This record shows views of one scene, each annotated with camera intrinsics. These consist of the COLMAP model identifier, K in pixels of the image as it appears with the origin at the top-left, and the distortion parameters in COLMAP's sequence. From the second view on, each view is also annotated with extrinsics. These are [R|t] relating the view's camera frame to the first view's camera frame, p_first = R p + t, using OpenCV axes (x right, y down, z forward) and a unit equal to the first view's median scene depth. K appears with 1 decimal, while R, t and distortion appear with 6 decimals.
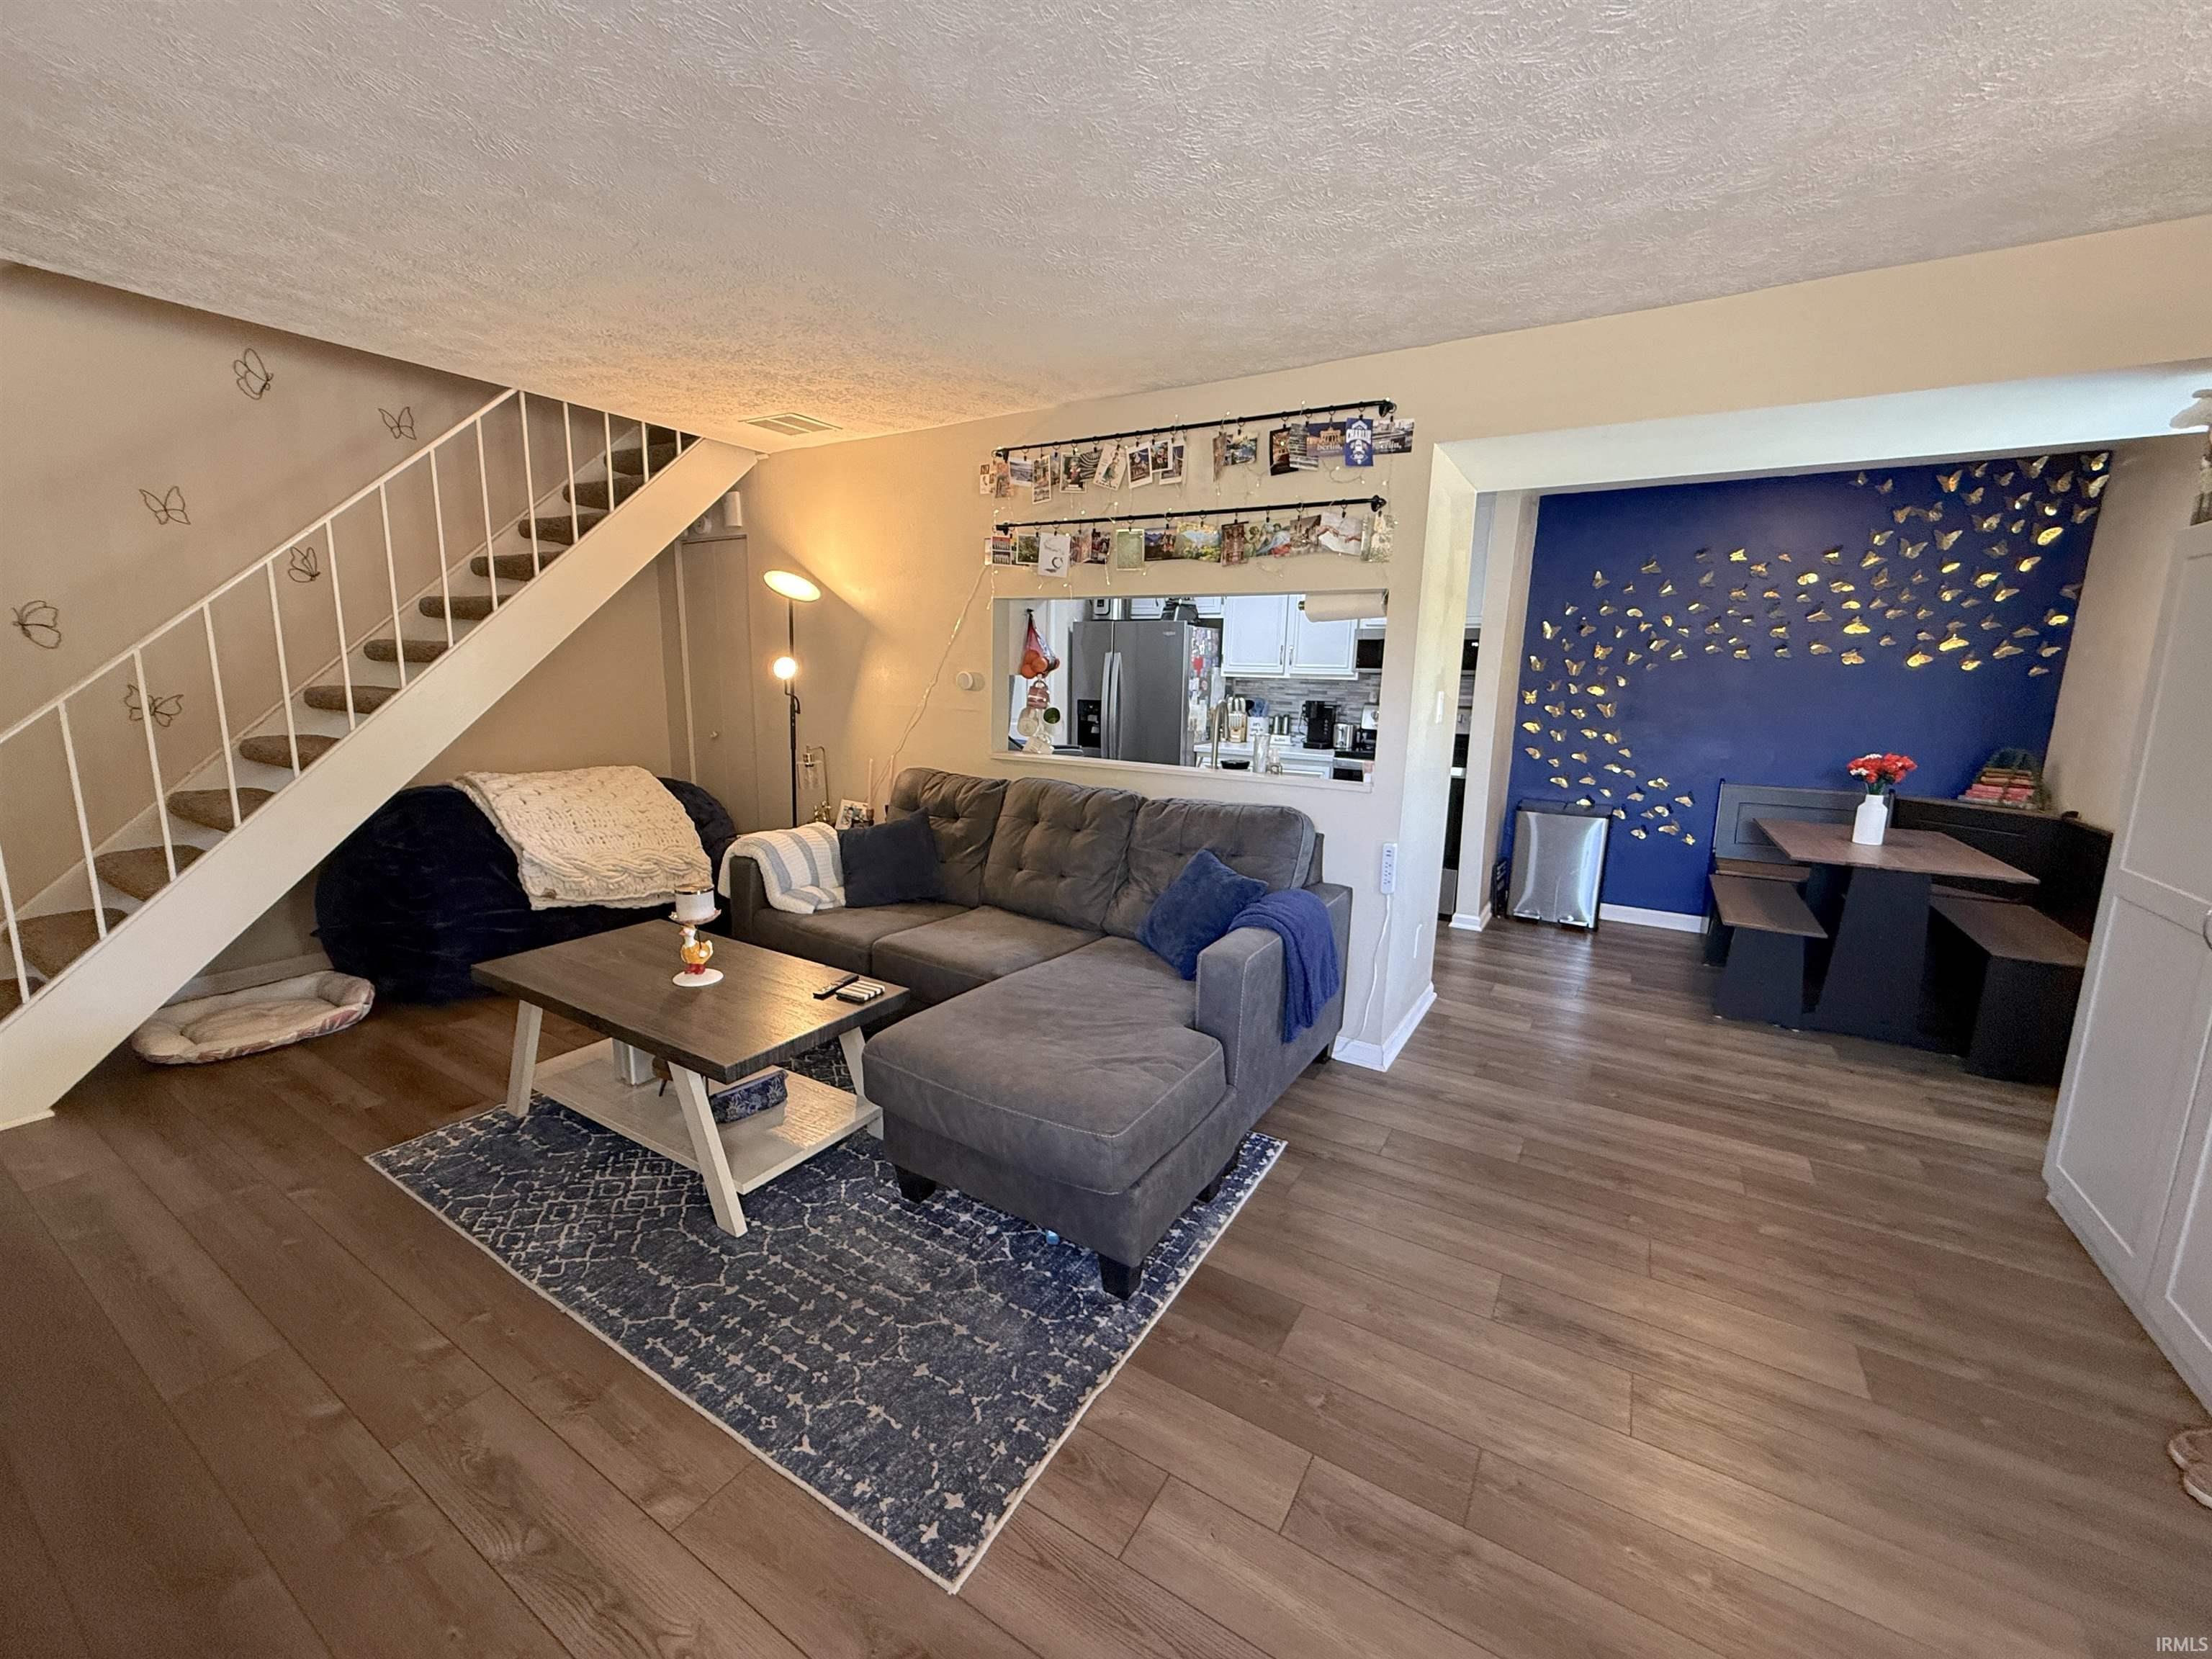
lens RADIAL K [[876.7, 0, 1102.0], [0, 876.7, 833.9], [0, 0, 1]] dist [0.000636, 0.000326]
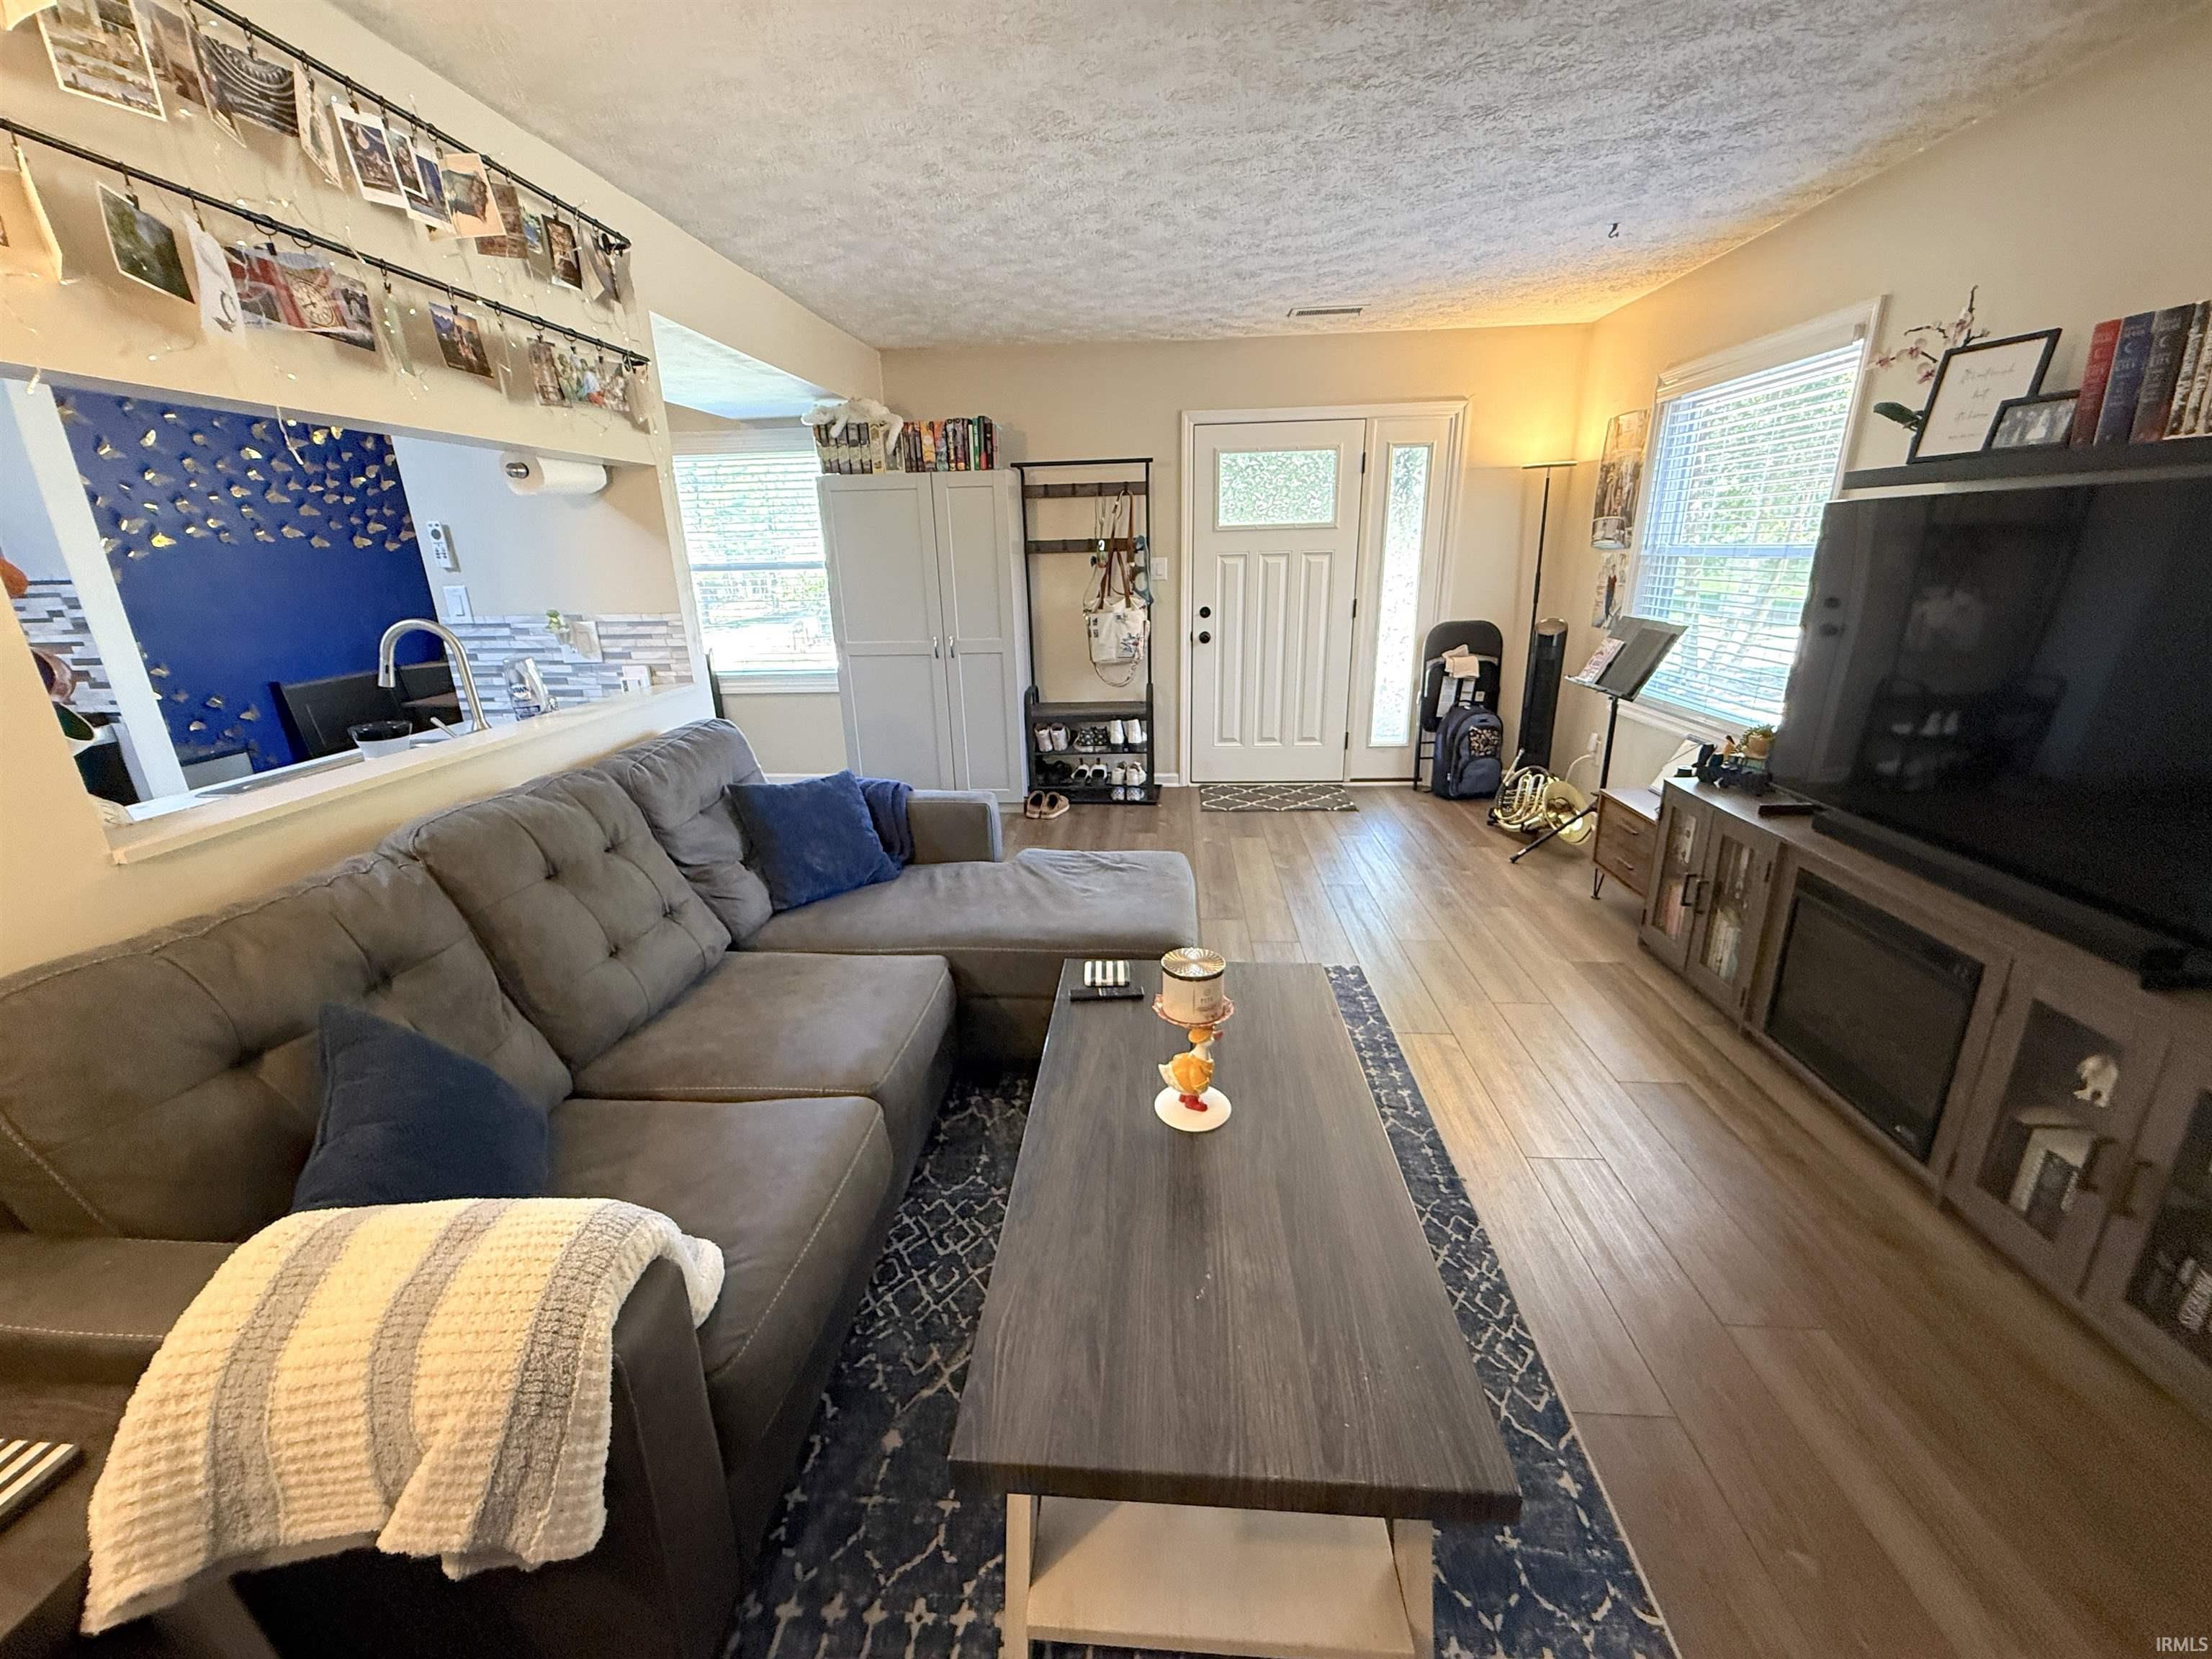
lens RADIAL K [[876.7, 0, 1093.7], [0, 876.7, 829.2], [0, 0, 1]] dist [0.000636, 0.000326]
pose [[-0.457429, -0.283135, 0.842967, -0.527279], [0.178604, 0.899387, 0.399003, -0.152486], [-0.871125, 0.333073, -0.360837, 0.727758]]
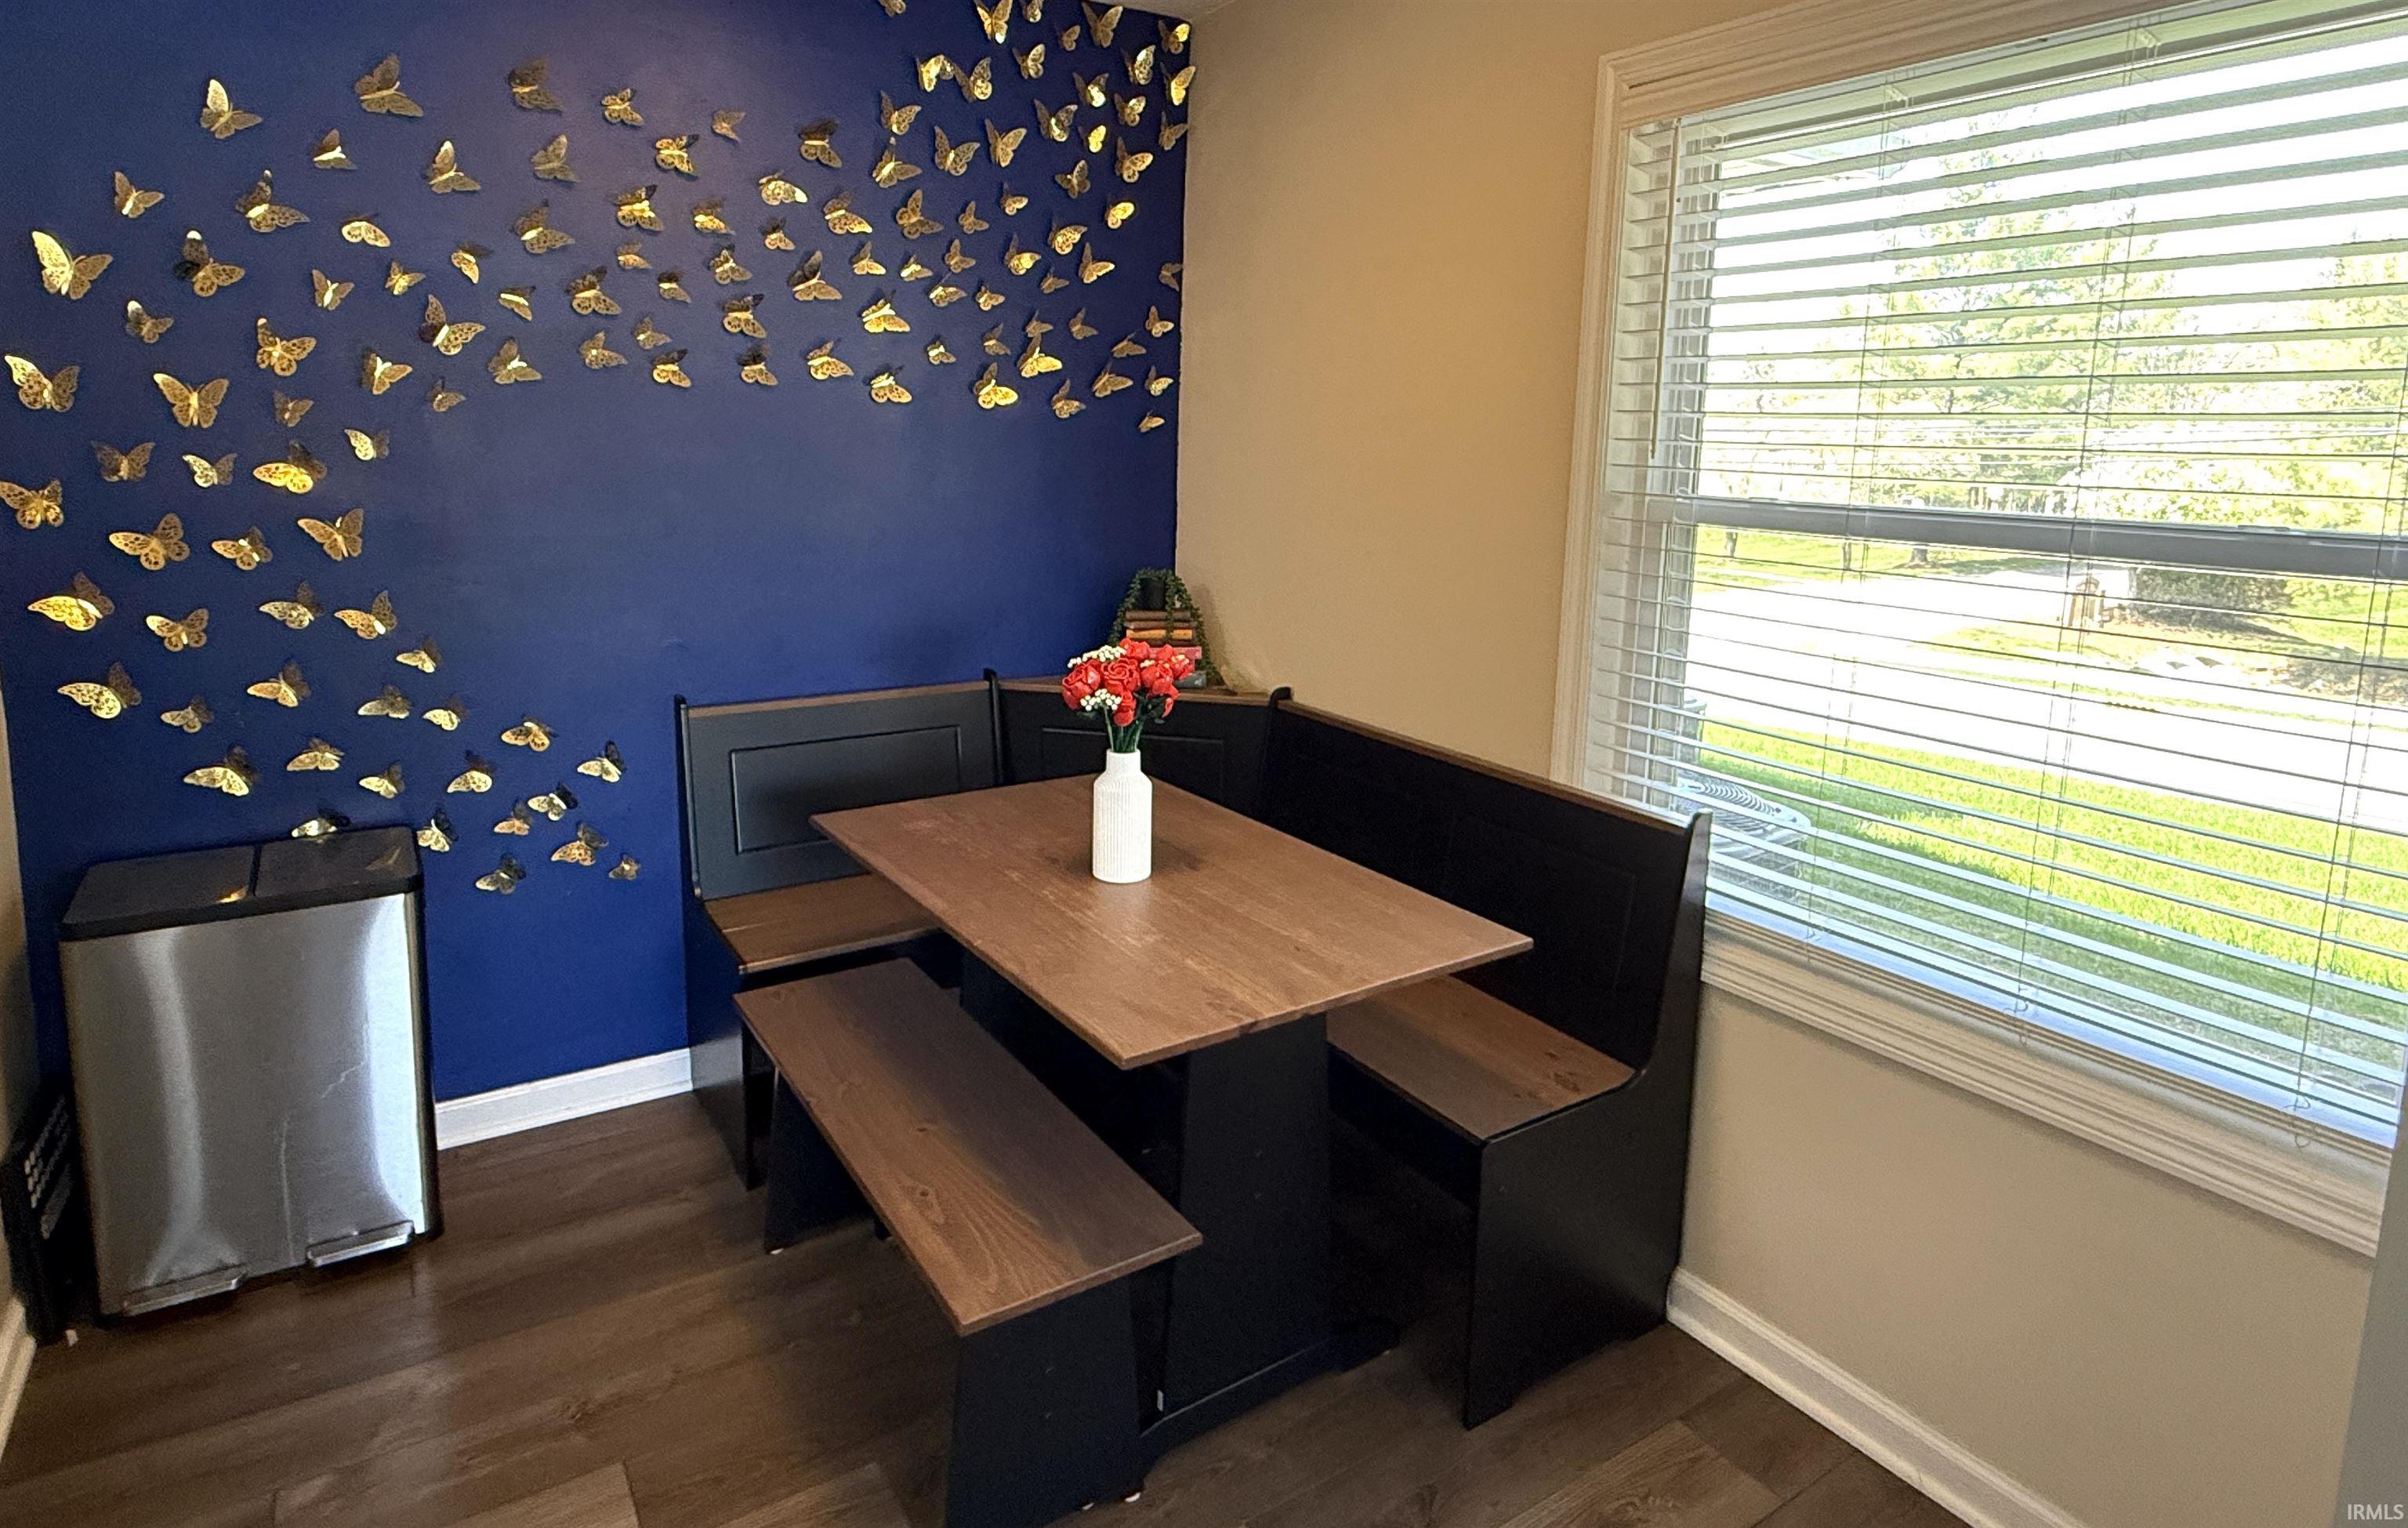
lens RADIAL K [[1274.1, 0, 1177.3], [0, 1274.1, 620.3], [0, 0, 1]] dist [-0.005938, 0.001553]
pose [[0.447370, -0.133398, 0.884344, 0.356557], [0.151851, 0.985786, 0.071881, -0.115405], [-0.881363, 0.102131, 0.461268, 0.617363]]
